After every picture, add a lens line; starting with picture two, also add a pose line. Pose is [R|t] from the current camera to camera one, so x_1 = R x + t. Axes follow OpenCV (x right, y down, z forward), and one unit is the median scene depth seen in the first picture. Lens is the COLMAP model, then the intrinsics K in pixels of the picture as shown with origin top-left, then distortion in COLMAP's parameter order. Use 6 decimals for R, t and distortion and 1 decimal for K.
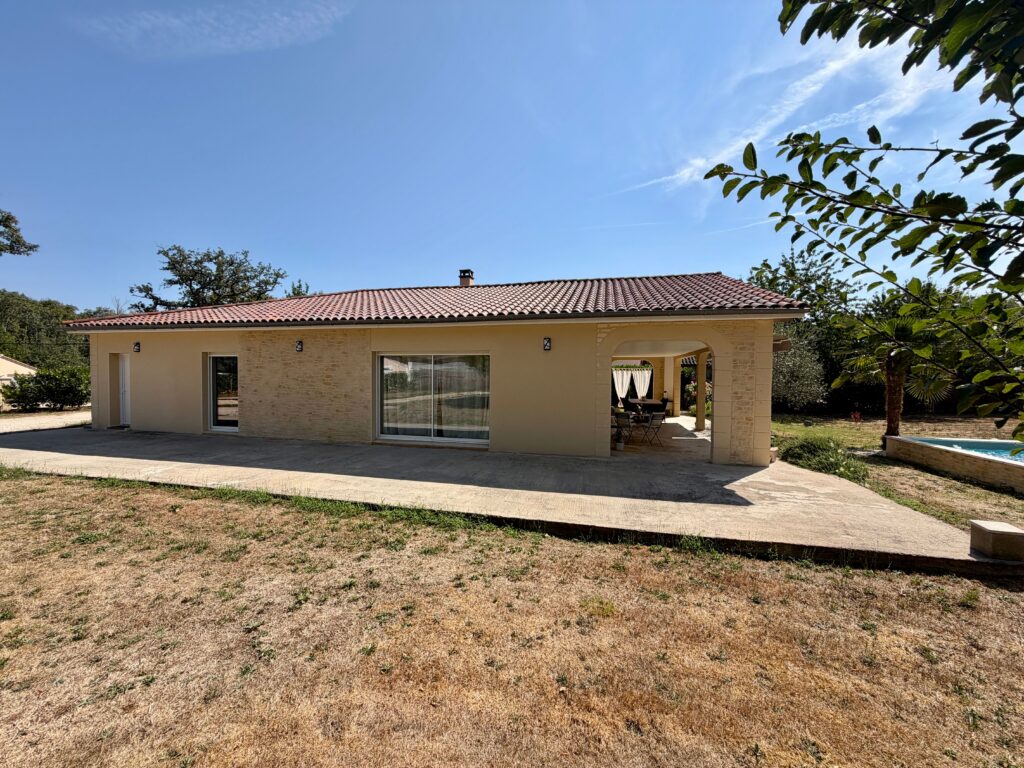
lens RADIAL K [[409.1, 0, 507.6], [0, 409.1, 386.6], [0, 0, 1]] dist [-0.001112, 0.000260]
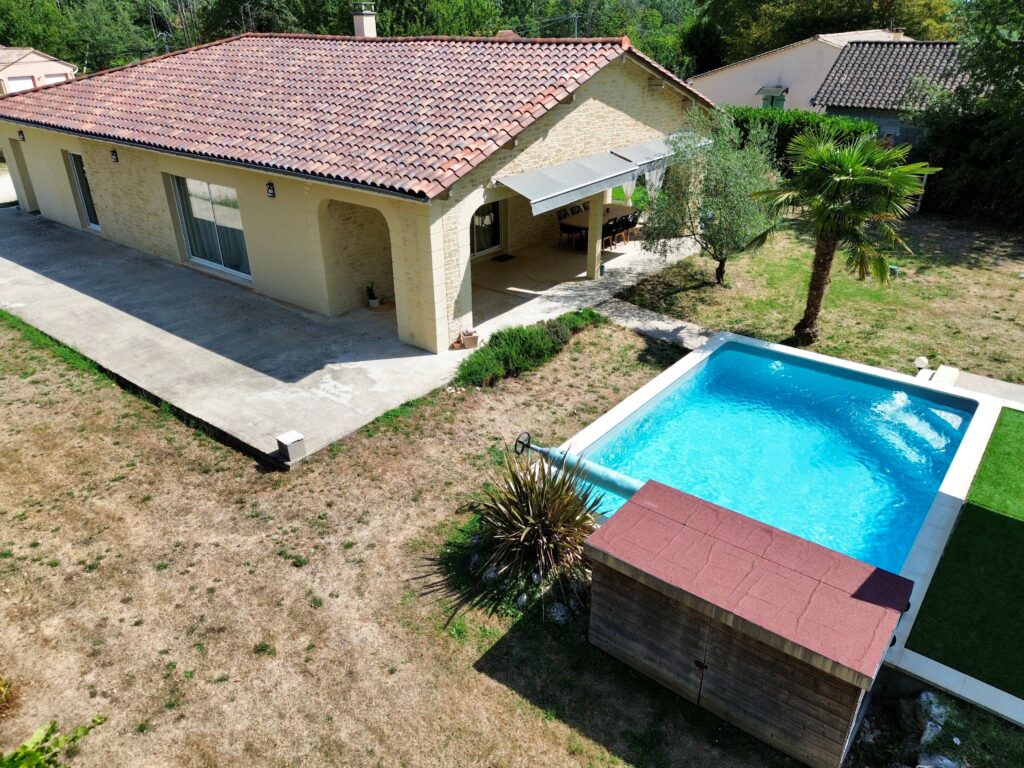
lens RADIAL K [[719.4, 0, 512.2], [0, 719.4, 388.4], [0, 0, 1]] dist [0.036176, -0.014596]
pose [[0.912366, 0.176012, -0.369606, 1.853323], [-0.003825, 0.906478, 0.422236, -0.567286], [0.409358, -0.383820, 0.827712, -0.441938]]
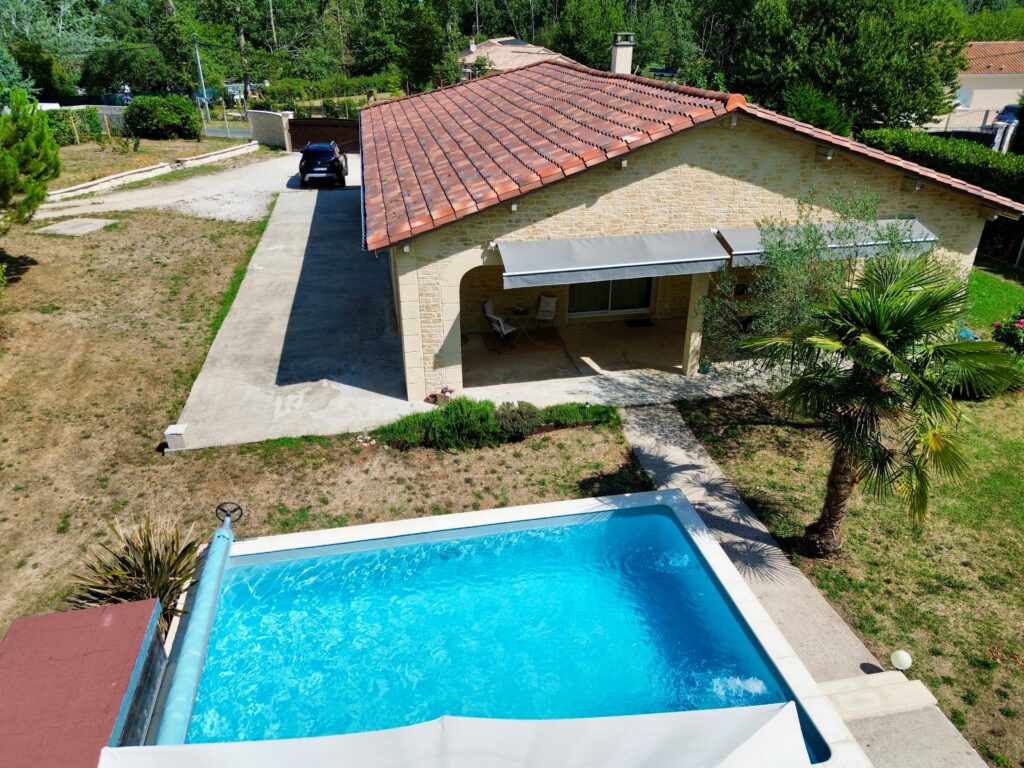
lens RADIAL K [[719.4, 0, 516.9], [0, 719.4, 388.3], [0, 0, 1]] dist [0.036176, -0.014596]
pose [[0.422291, 0.403719, -0.811592, 2.694718], [-0.027430, 0.900623, 0.433735, -0.722091], [0.906045, -0.160900, 0.391399, 0.756686]]
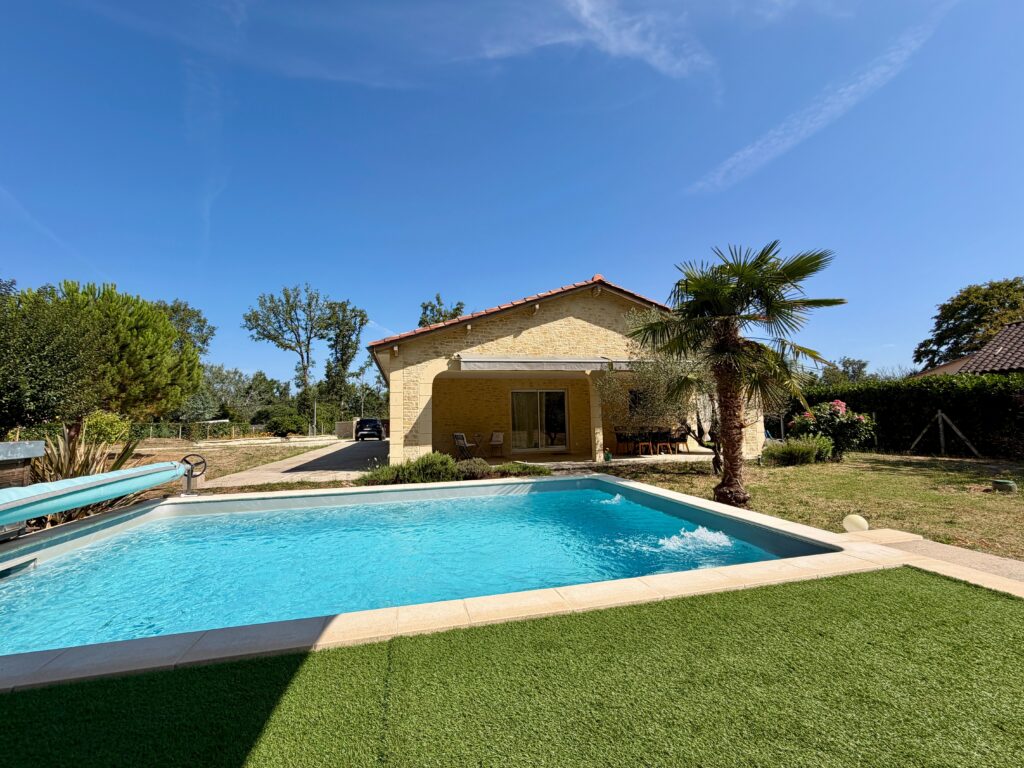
lens RADIAL K [[409.1, 0, 508.5], [0, 409.1, 382.1], [0, 0, 1]] dist [-0.001112, 0.000260]
pose [[0.460490, -0.102112, -0.881772, 2.491587], [-0.001624, 0.993263, -0.115871, 0.087728], [0.887663, 0.054790, 0.457222, 0.960350]]
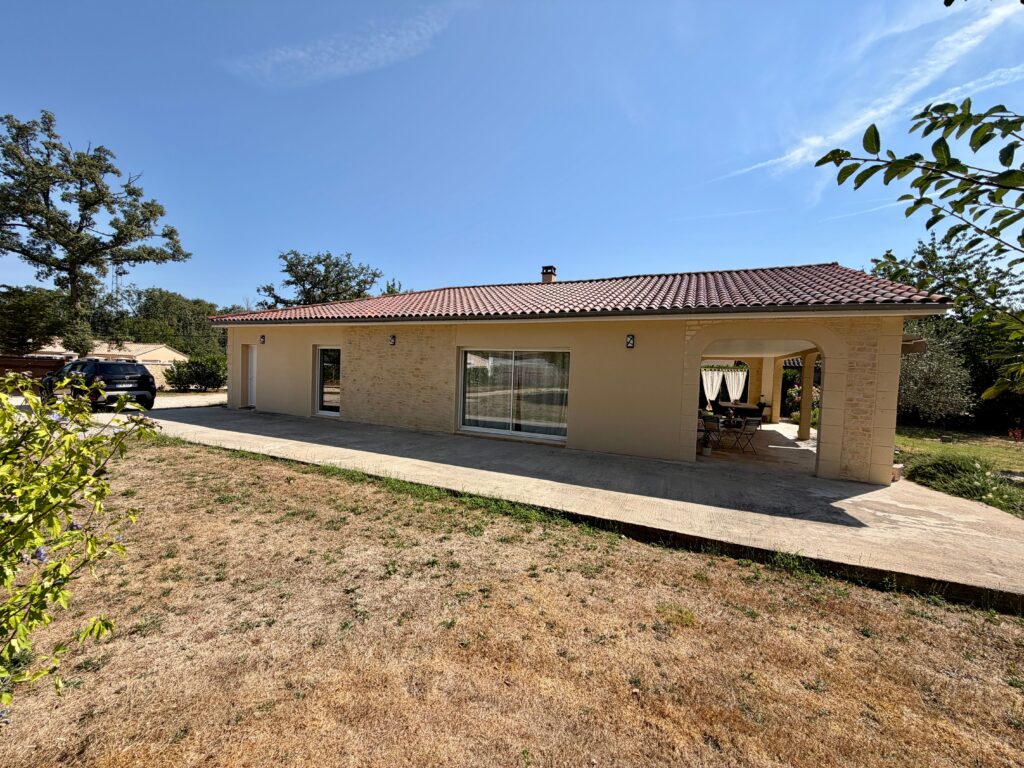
lens RADIAL K [[409.1, 0, 506.5], [0, 409.1, 386.3], [0, 0, 1]] dist [-0.001112, 0.000260]
pose [[0.980998, 0.034173, -0.190986, -0.003975], [-0.032763, 0.999408, 0.010540, 0.002314], [0.191233, -0.004083, 0.981536, -0.012369]]
